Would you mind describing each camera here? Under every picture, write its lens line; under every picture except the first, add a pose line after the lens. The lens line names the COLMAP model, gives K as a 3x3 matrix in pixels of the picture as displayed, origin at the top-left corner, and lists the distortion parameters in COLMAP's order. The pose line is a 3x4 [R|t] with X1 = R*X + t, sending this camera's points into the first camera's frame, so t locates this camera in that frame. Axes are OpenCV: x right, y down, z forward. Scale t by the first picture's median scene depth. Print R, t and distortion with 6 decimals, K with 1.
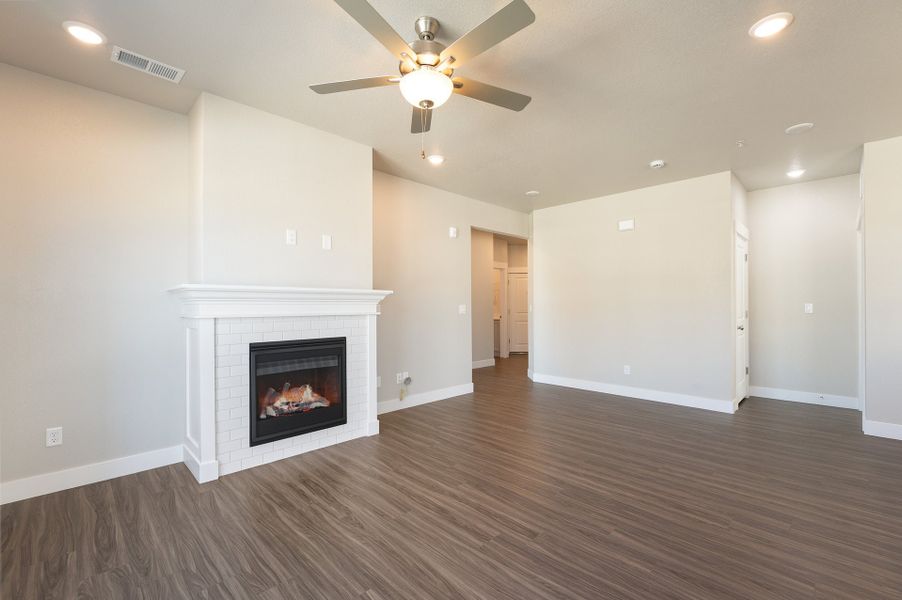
lens RADIAL K [[386.9, 0, 454.1], [0, 386.9, 304.5], [0, 0, 1]] dist [0.000481, -0.000317]
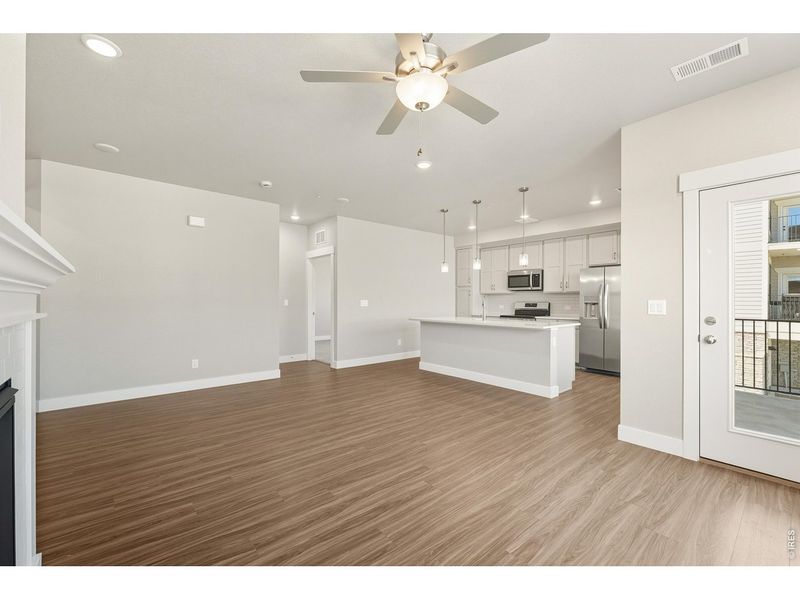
lens RADIAL K [[336.6, 0, 398.7], [0, 336.6, 301.2], [0, 0, 1]] dist [-0.001127, -0.000113]
pose [[0.083943, 0.002784, 0.996467, -0.581597], [-0.005715, 0.999981, -0.002312, 0.005065], [-0.996454, -0.005501, 0.083957, 0.585323]]
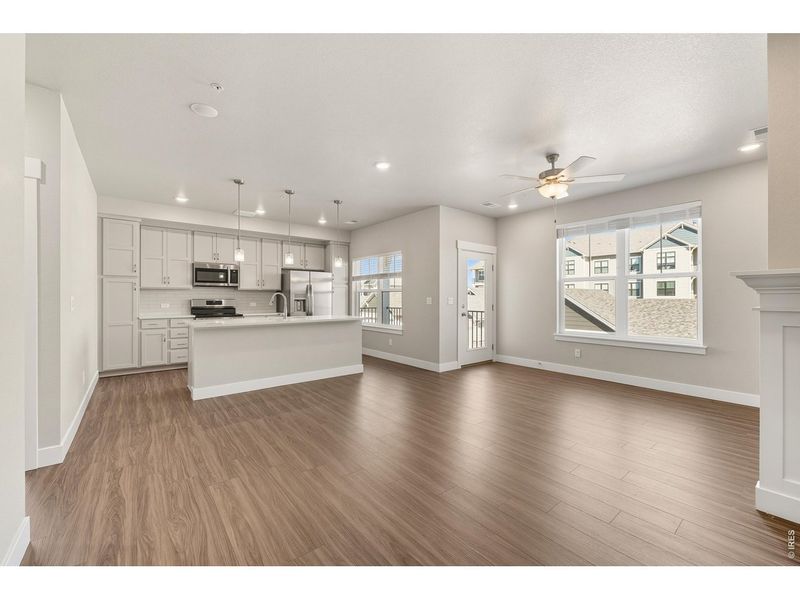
lens RADIAL K [[331.6, 0, 400.3], [0, 331.6, 298.4], [0, 0, 1]] dist [-0.001835, -0.000096]
pose [[-0.994044, 0.003671, 0.108920, 0.316089], [0.003302, 0.999988, -0.003563, 0.005438], [-0.108932, -0.003182, -0.994044, 1.660136]]
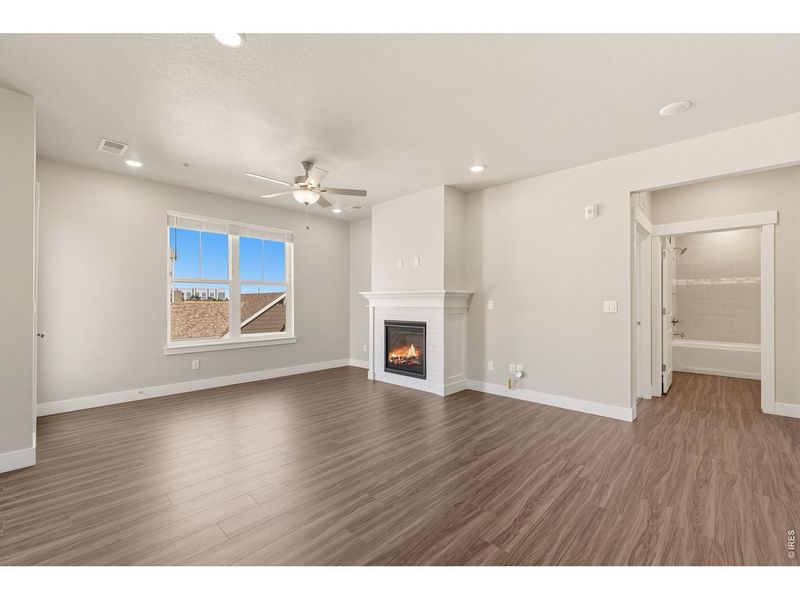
lens RADIAL K [[343.4, 0, 400.0], [0, 343.4, 300.0], [0, 0, 1]] dist [-0.000146, -0.000281]
pose [[0.030260, -0.002274, -0.999539, 1.055451], [0.002234, 0.999995, -0.002208, -0.000254], [0.999540, -0.002166, 0.030265, 0.859803]]
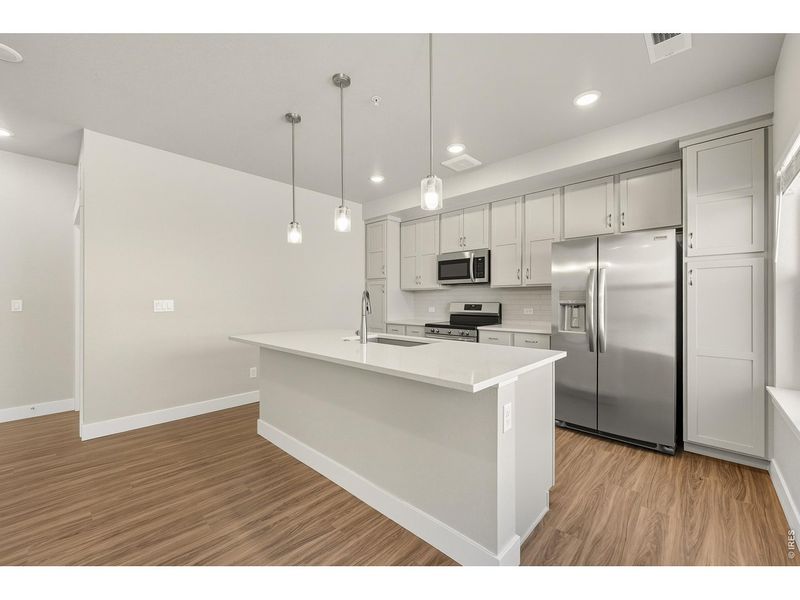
lens RADIAL K [[324.7, 0, 400.0], [0, 324.7, 300.0], [0, 0, 1]] dist [0.000258, 0.000038]
pose [[-0.028173, 0.006255, 0.999583, 0.271787], [-0.002344, 0.999977, -0.006324, 0.000108], [-0.999600, -0.002521, -0.028158, 0.274076]]
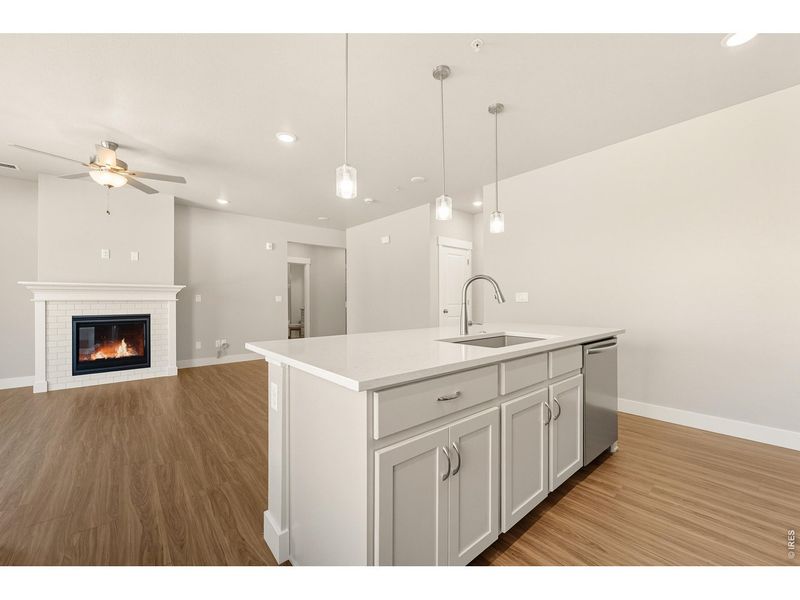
lens RADIAL K [[324.7, 0, 400.0], [0, 324.7, 300.0], [0, 0, 1]] dist [0.000258, 0.000038]
pose [[0.996987, 0.001358, -0.077558, 0.874797], [-0.001173, 0.999996, 0.002429, 0.019614], [0.077561, -0.002331, 0.996985, -0.280358]]
